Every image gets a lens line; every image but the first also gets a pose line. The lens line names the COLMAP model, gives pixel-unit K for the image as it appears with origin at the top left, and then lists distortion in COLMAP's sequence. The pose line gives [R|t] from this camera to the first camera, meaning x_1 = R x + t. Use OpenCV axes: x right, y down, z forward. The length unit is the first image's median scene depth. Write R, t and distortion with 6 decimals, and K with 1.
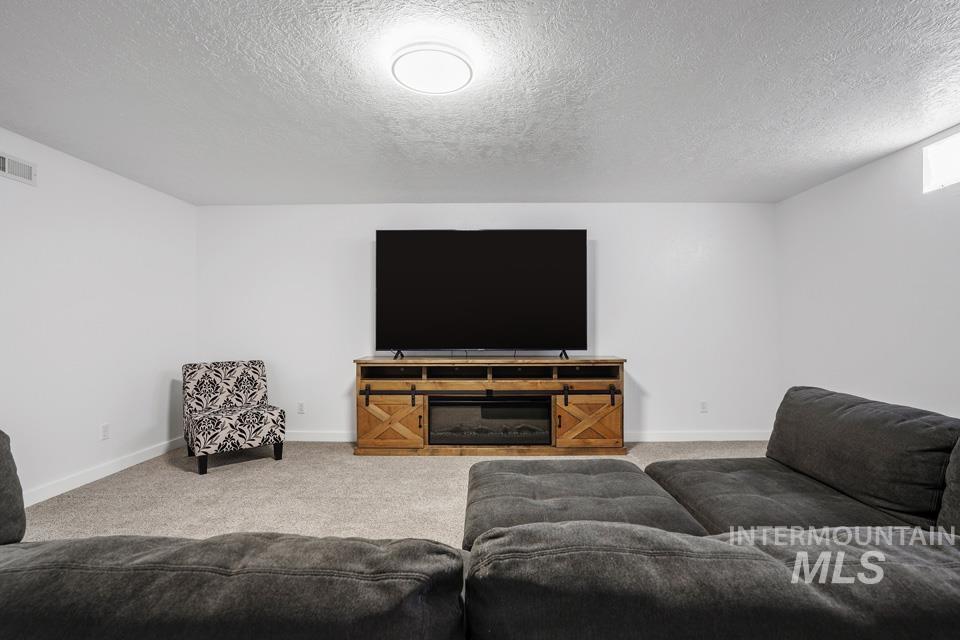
lens RADIAL K [[446.0, 0, 484.3], [0, 446.0, 323.9], [0, 0, 1]] dist [-0.055061, 0.025271]
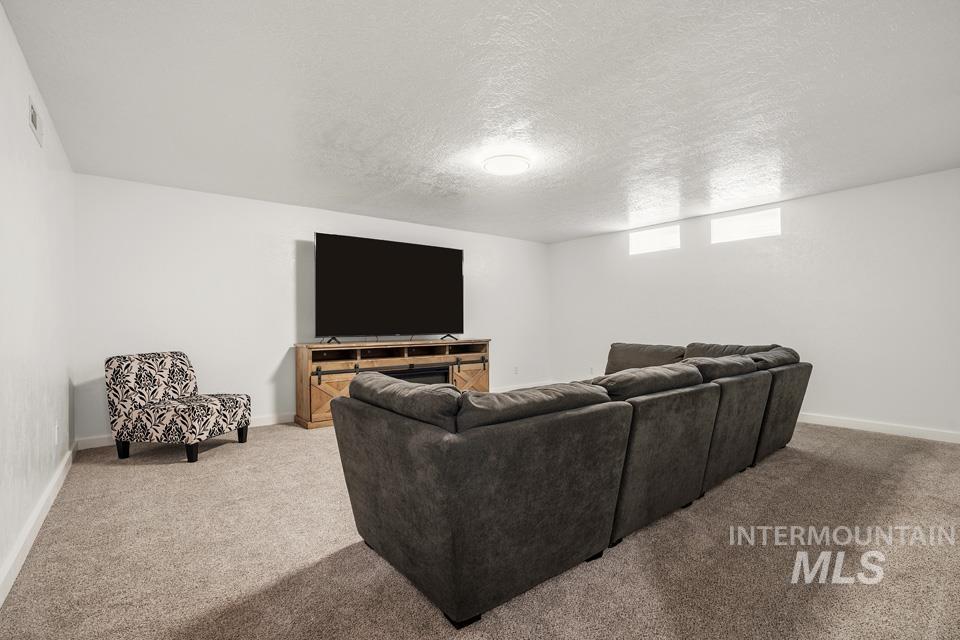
lens RADIAL K [[446.0, 0, 484.3], [0, 446.0, 323.9], [0, 0, 1]] dist [-0.055061, 0.025271]
pose [[0.766618, -0.001407, 0.642102, -0.667813], [0.002224, 0.999997, -0.000463, 0.028589], [-0.642099, 0.001783, 0.766619, -0.153205]]
